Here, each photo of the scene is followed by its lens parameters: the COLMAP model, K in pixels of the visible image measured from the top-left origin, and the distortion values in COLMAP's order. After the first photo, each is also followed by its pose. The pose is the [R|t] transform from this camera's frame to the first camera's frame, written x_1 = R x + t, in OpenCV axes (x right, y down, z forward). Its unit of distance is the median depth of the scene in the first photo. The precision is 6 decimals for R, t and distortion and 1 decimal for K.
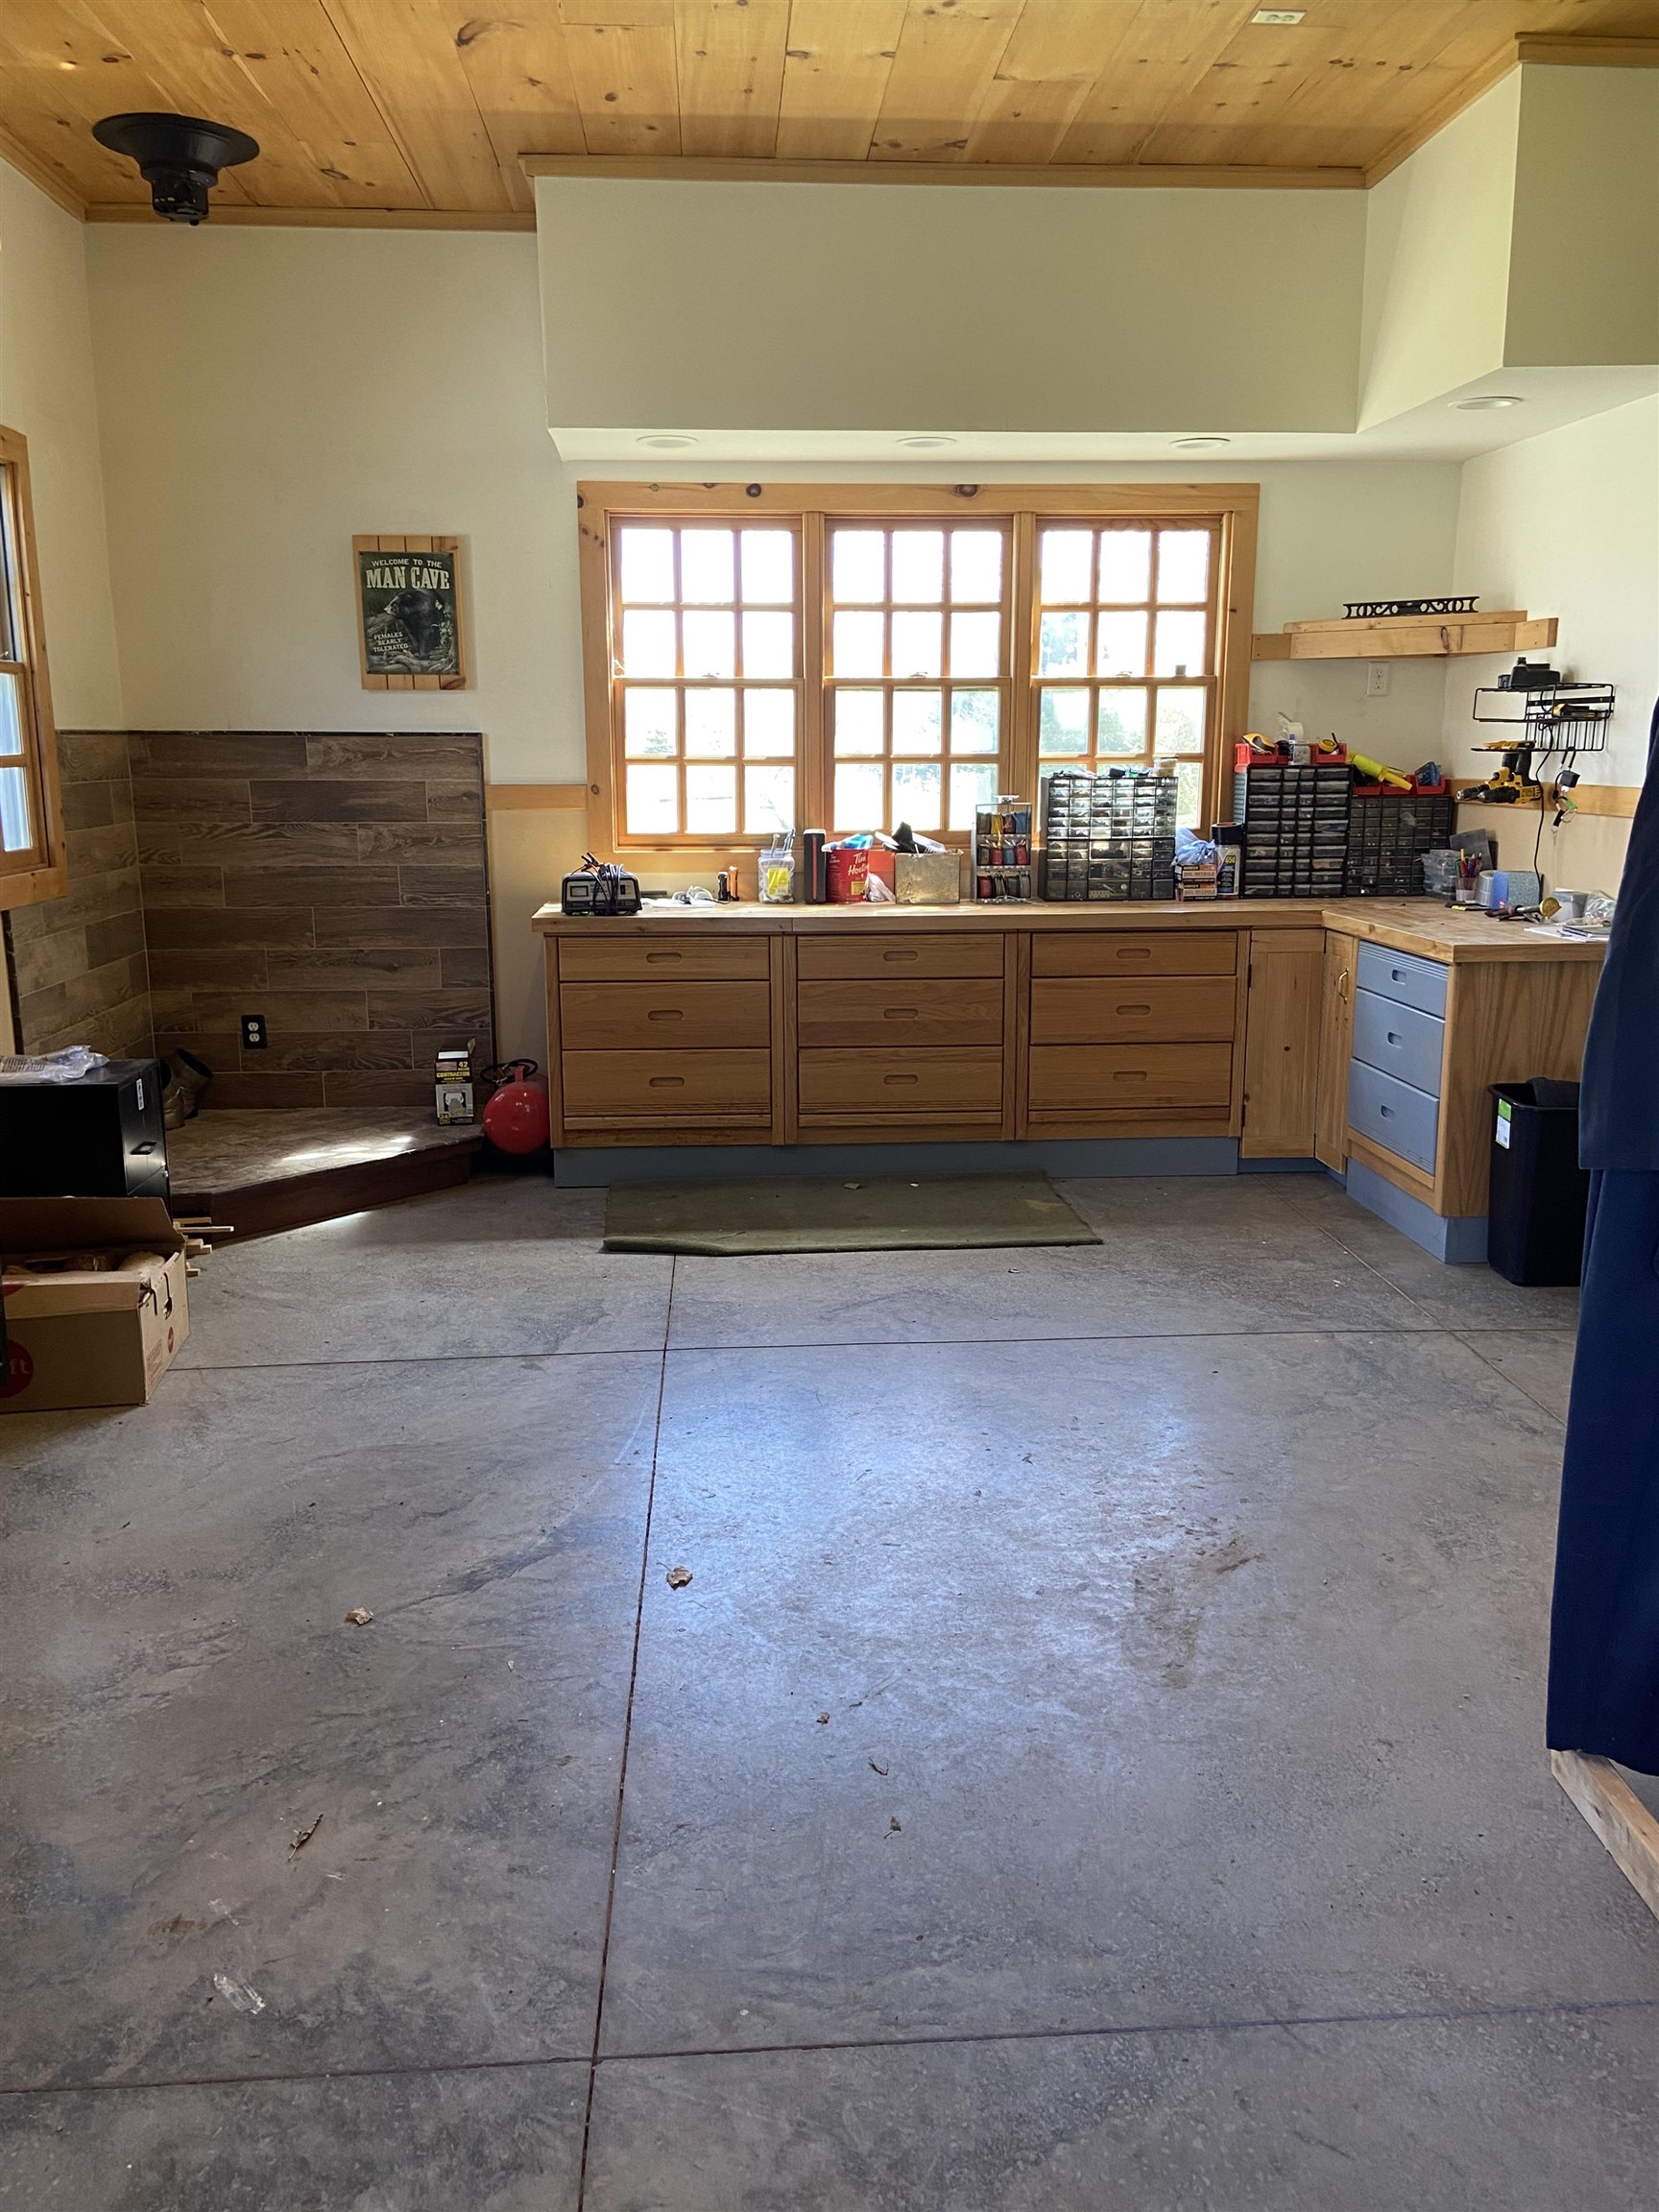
lens RADIAL K [[1734.2, 0, 830.5], [0, 1734.2, 1107.6], [0, 0, 1]] dist [0.062729, -0.001660]
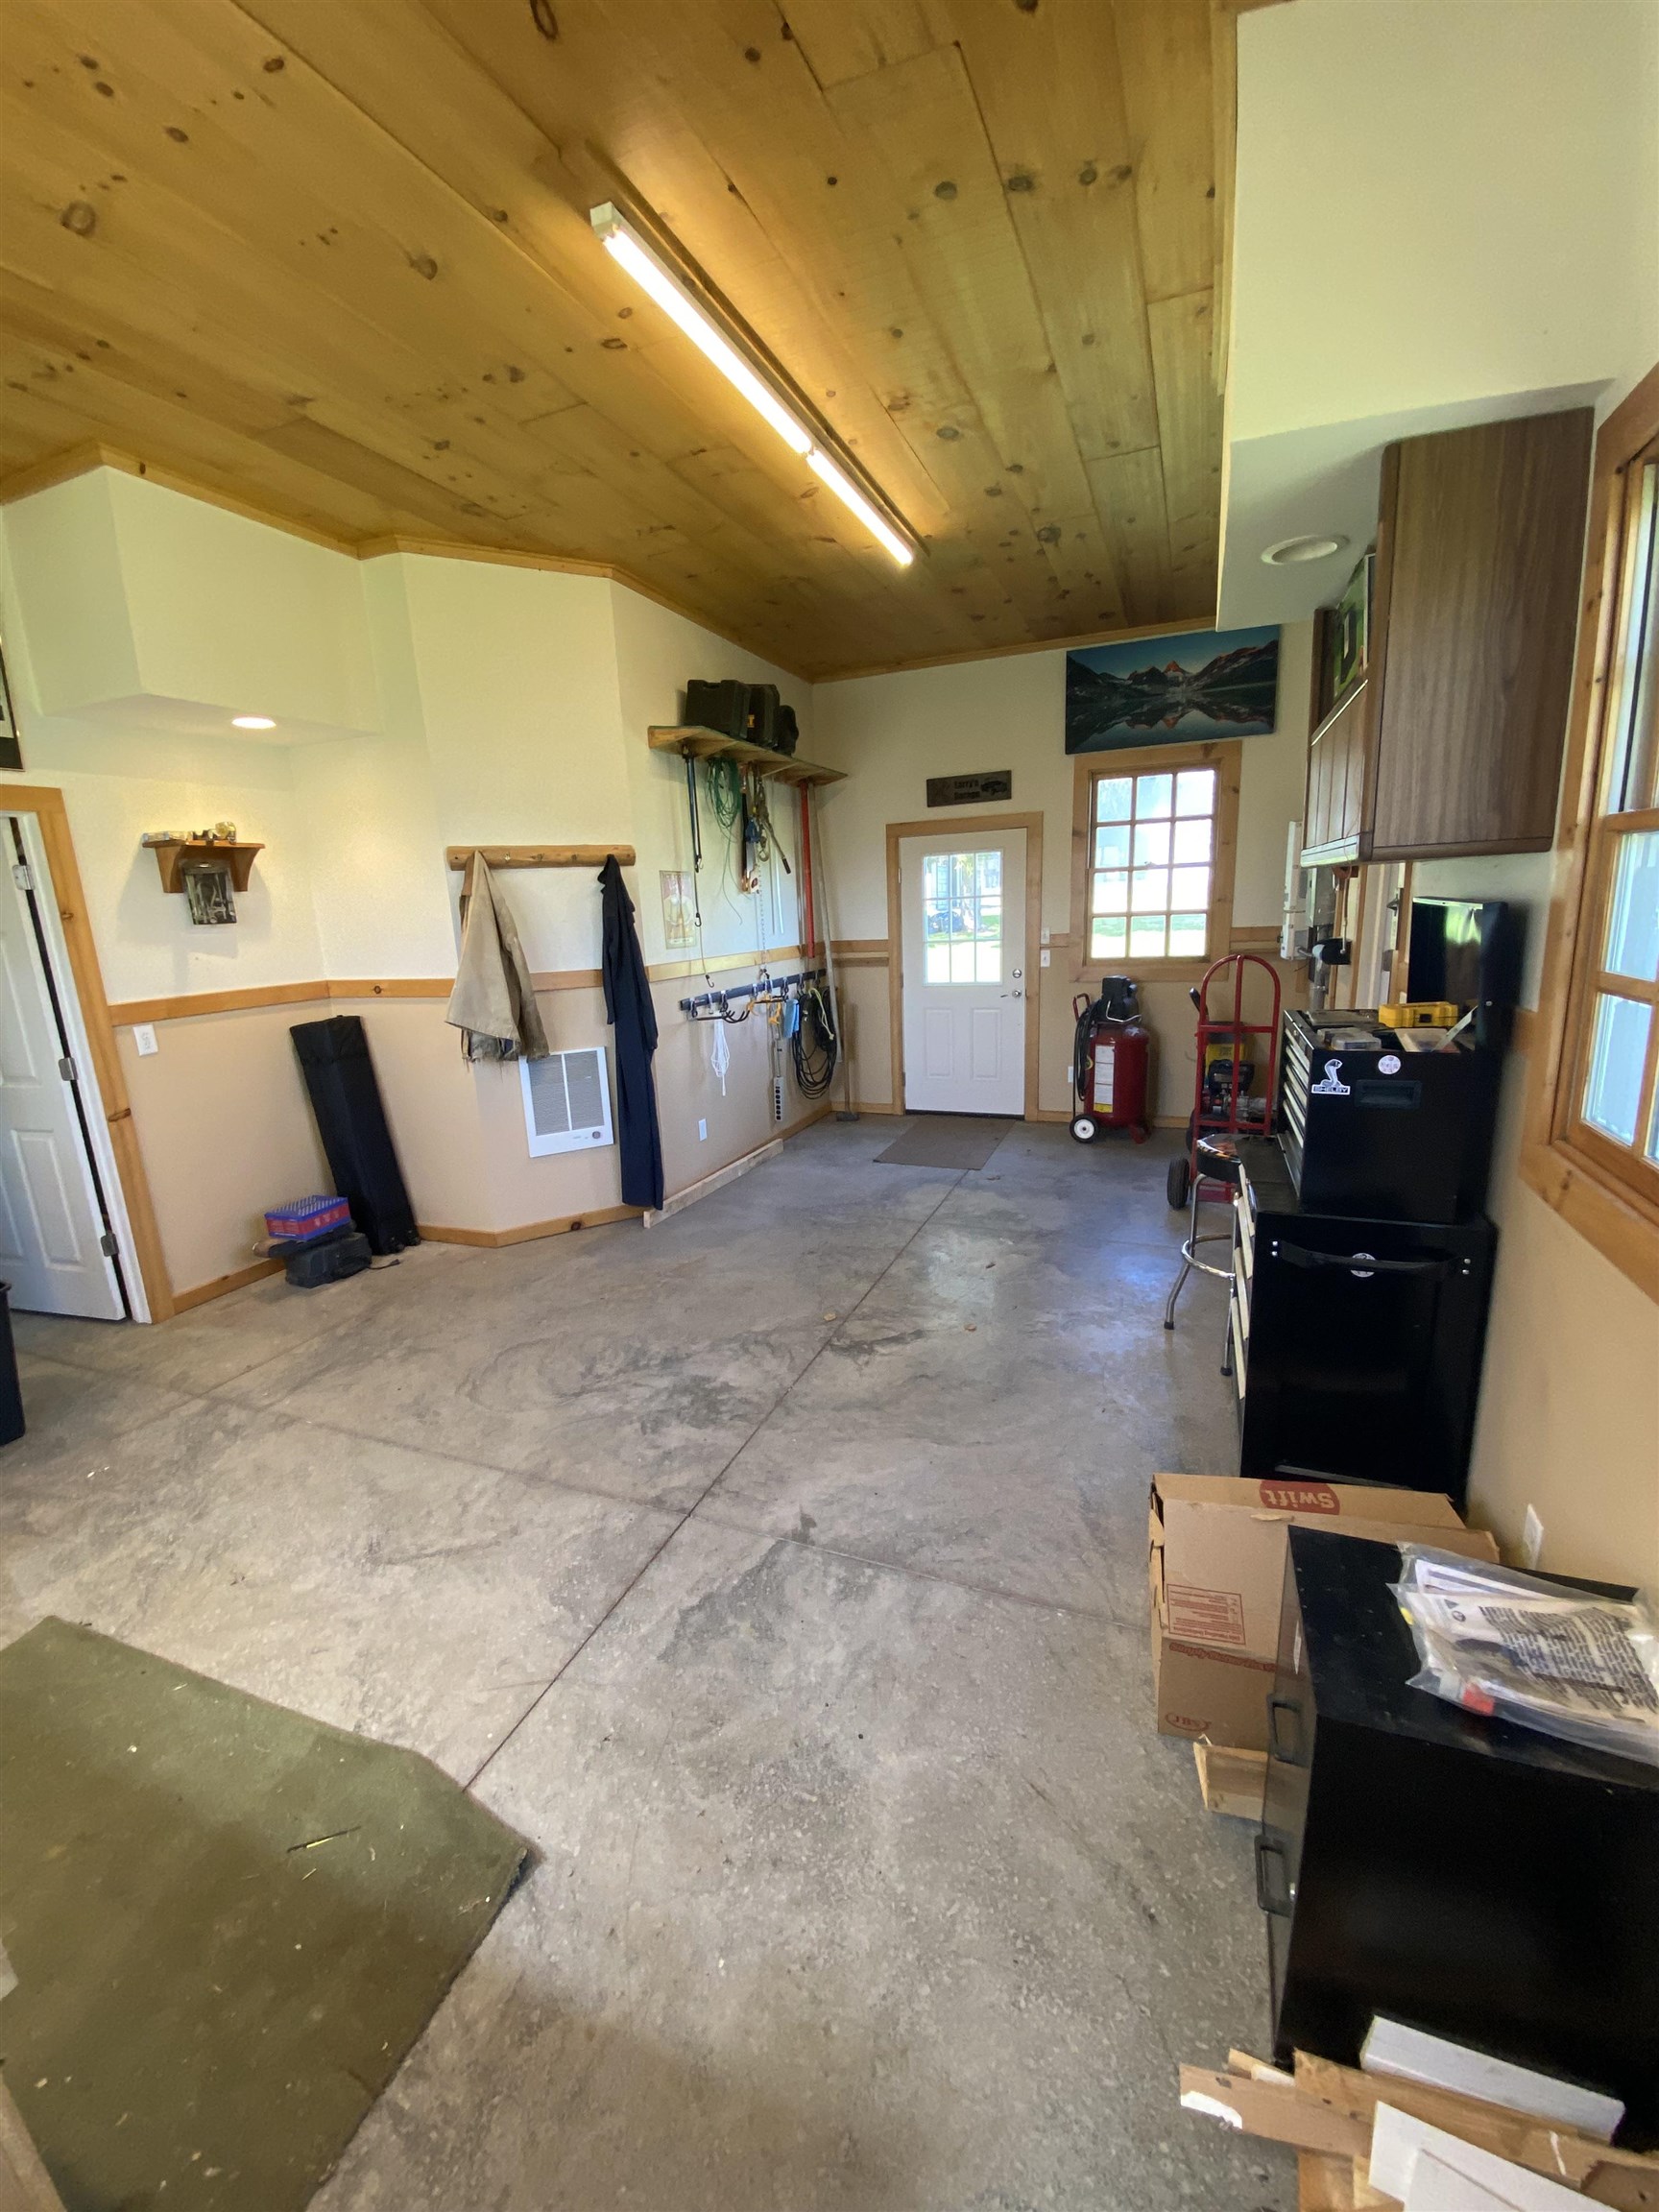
lens RADIAL K [[906.8, 0, 833.2], [0, 906.8, 1101.1], [0, 0, 1]] dist [-0.001363, -0.000079]
pose [[-0.904114, -0.055153, 0.423718, -0.384379], [0.129873, 0.909250, 0.395471, -0.296194], [-0.407077, 0.412580, -0.814902, 1.248056]]
